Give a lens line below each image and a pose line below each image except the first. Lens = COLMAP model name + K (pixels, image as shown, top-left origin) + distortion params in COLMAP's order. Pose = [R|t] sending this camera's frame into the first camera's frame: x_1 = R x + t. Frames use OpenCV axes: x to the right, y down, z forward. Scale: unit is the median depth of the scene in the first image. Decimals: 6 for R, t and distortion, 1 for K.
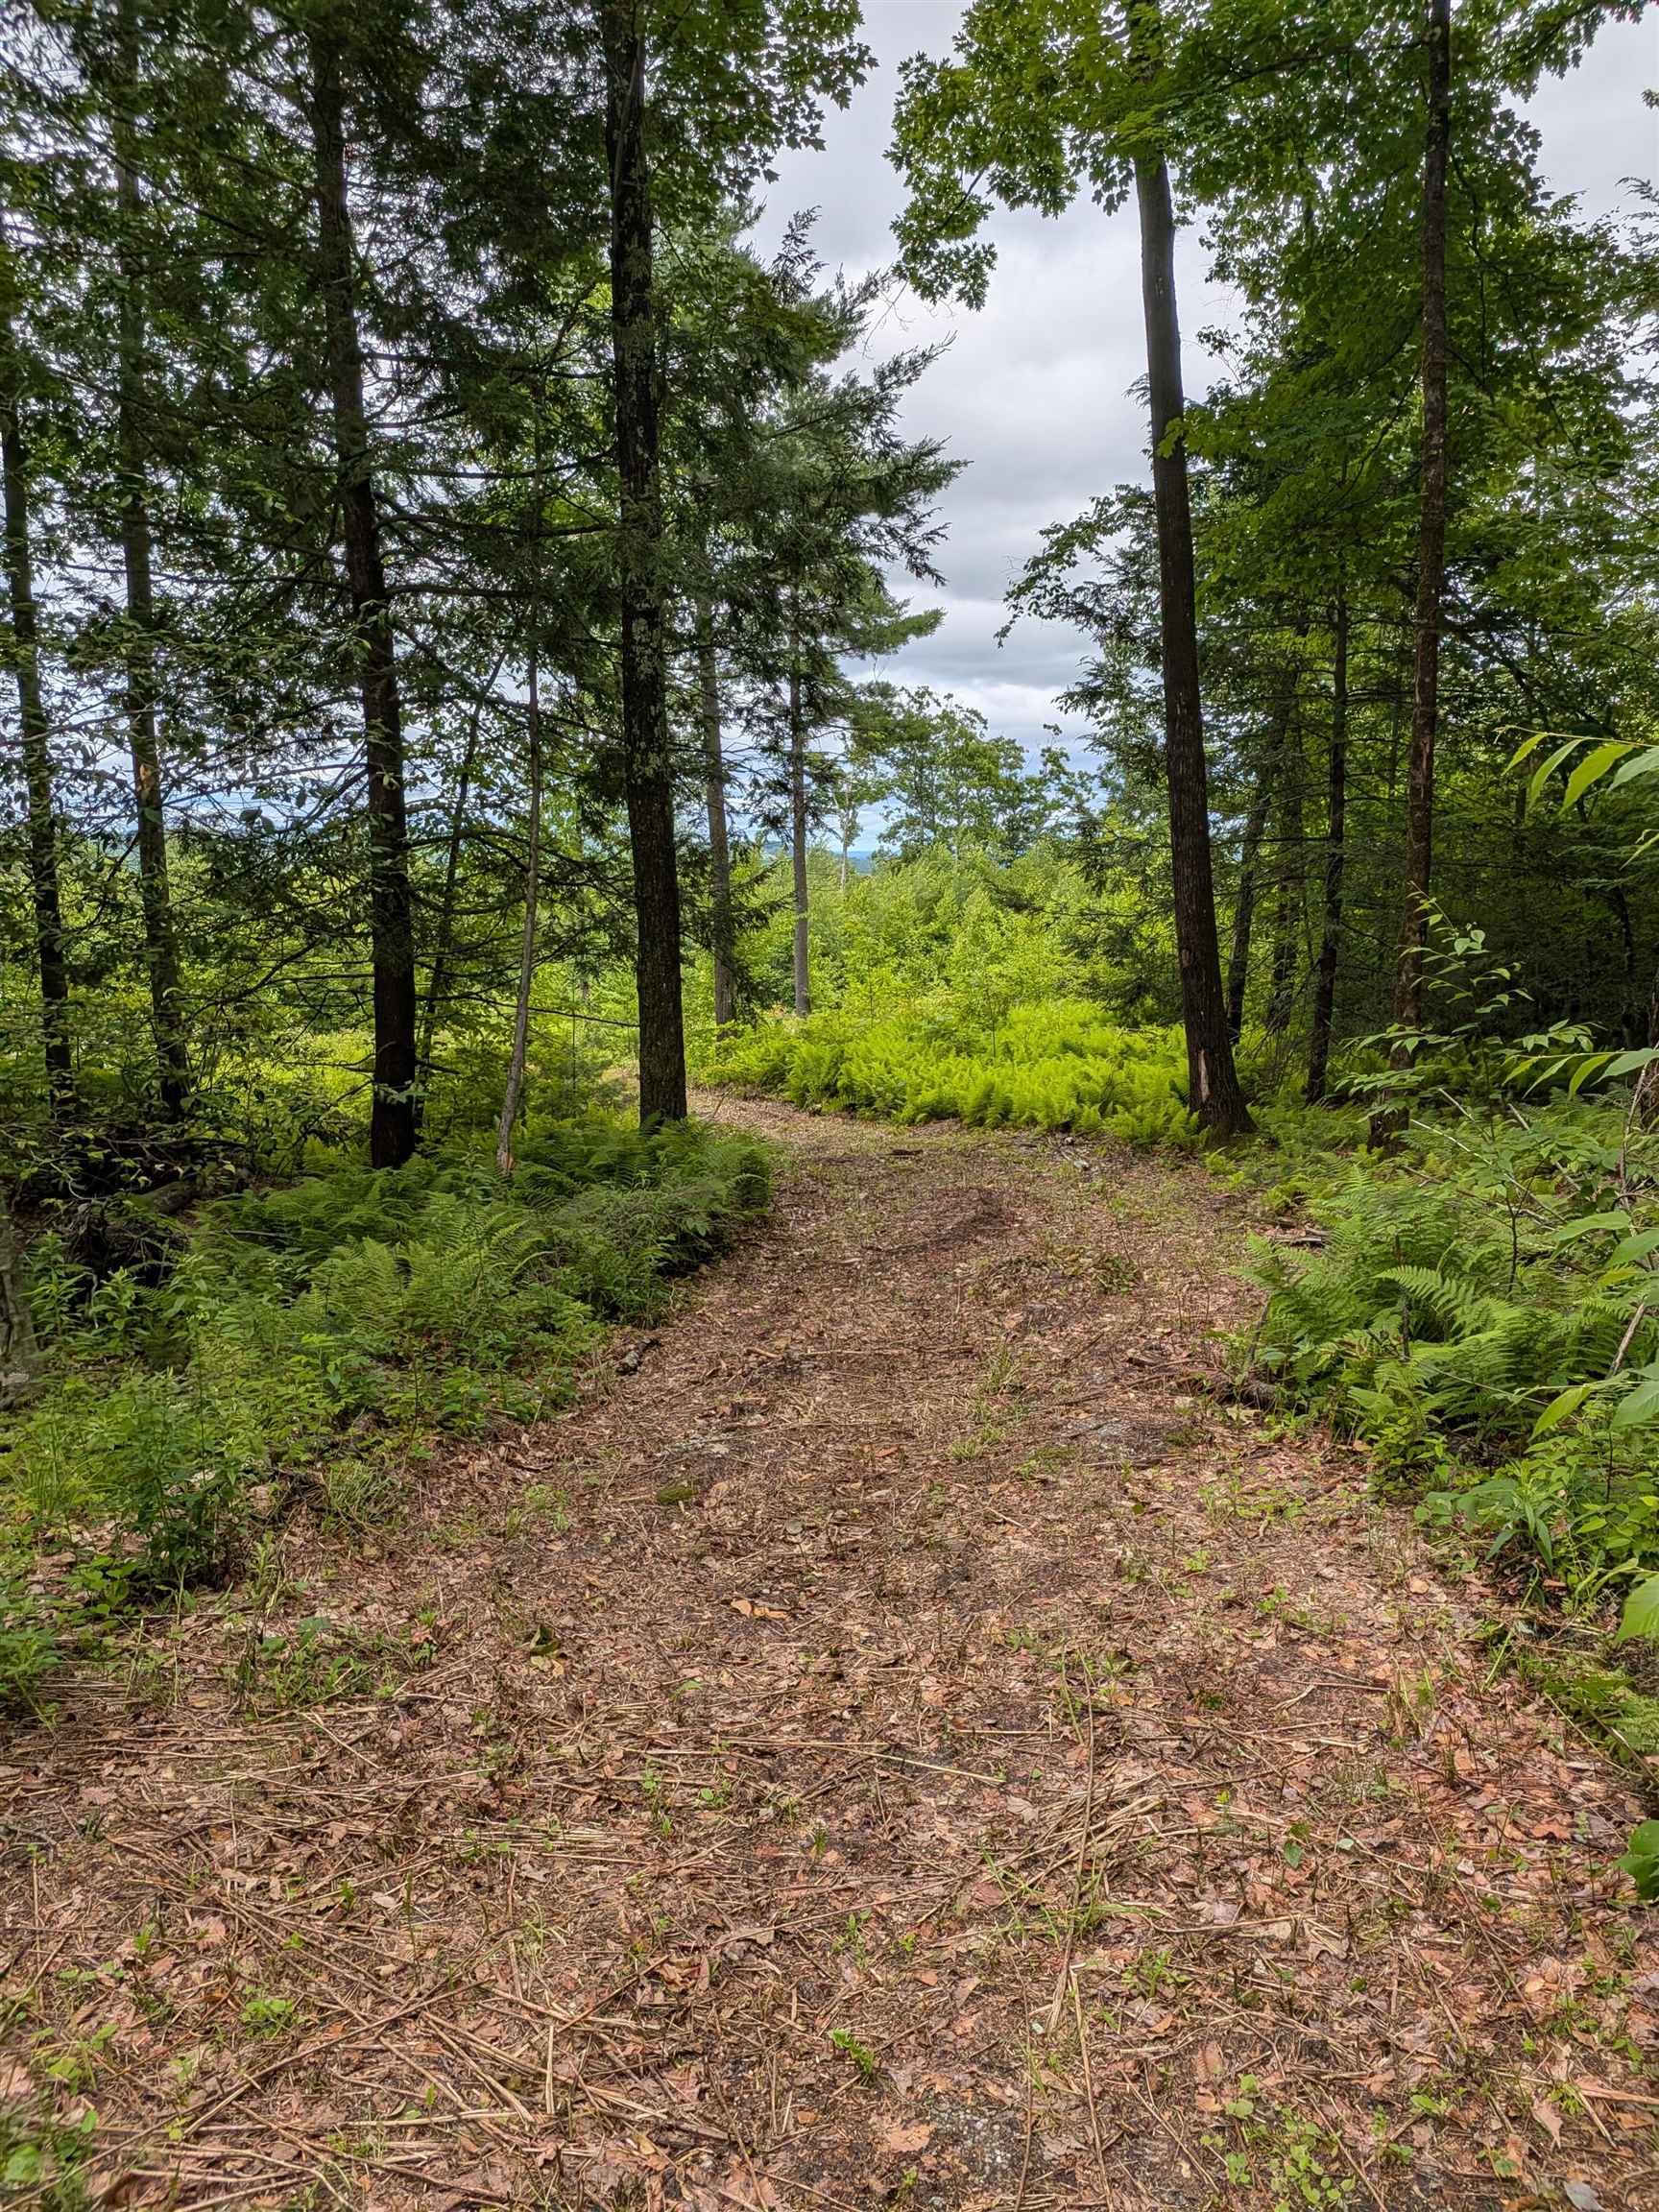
lens RADIAL K [[1554.2, 0, 828.7], [0, 1554.2, 1103.7], [0, 0, 1]] dist [-0.004077, -0.000702]
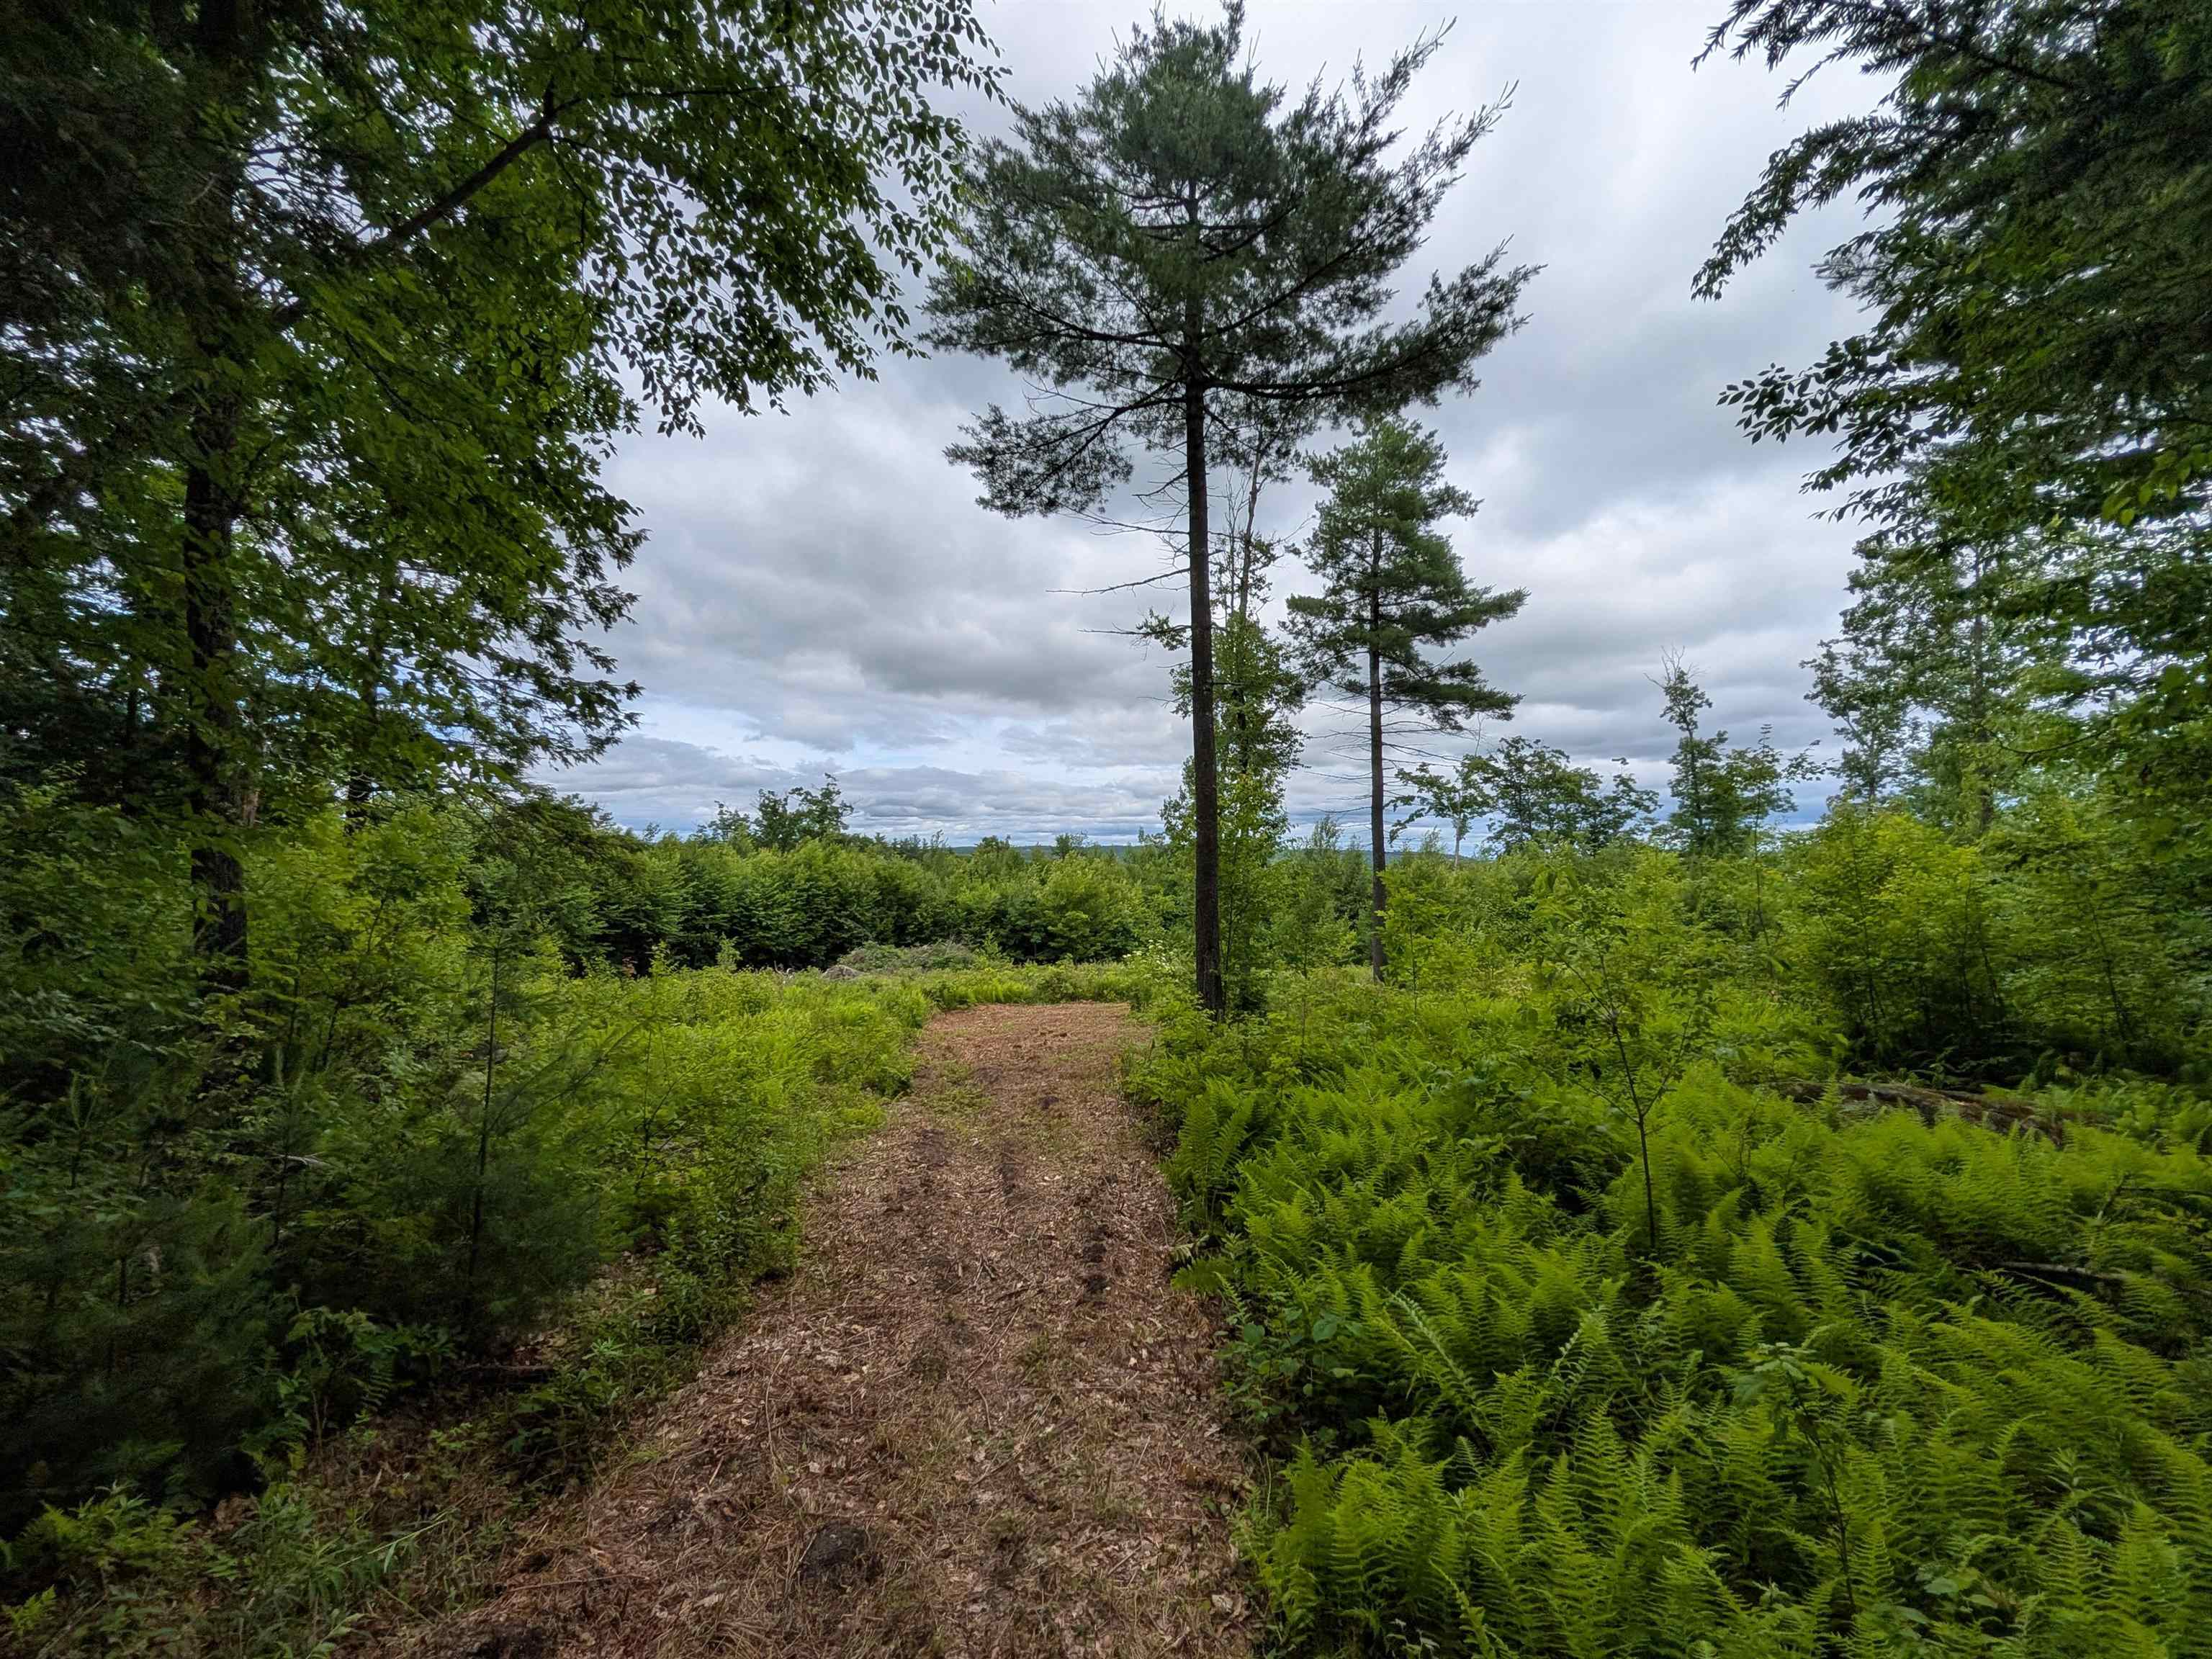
lens RADIAL K [[884.2, 0, 1126.7], [0, 884.2, 838.9], [0, 0, 1]] dist [0.000734, 0.000173]
pose [[0.933916, -0.013430, -0.357241, 0.012673], [-0.052804, 0.983151, -0.175001, -0.012985], [0.353572, 0.182300, 0.917471, 0.142524]]
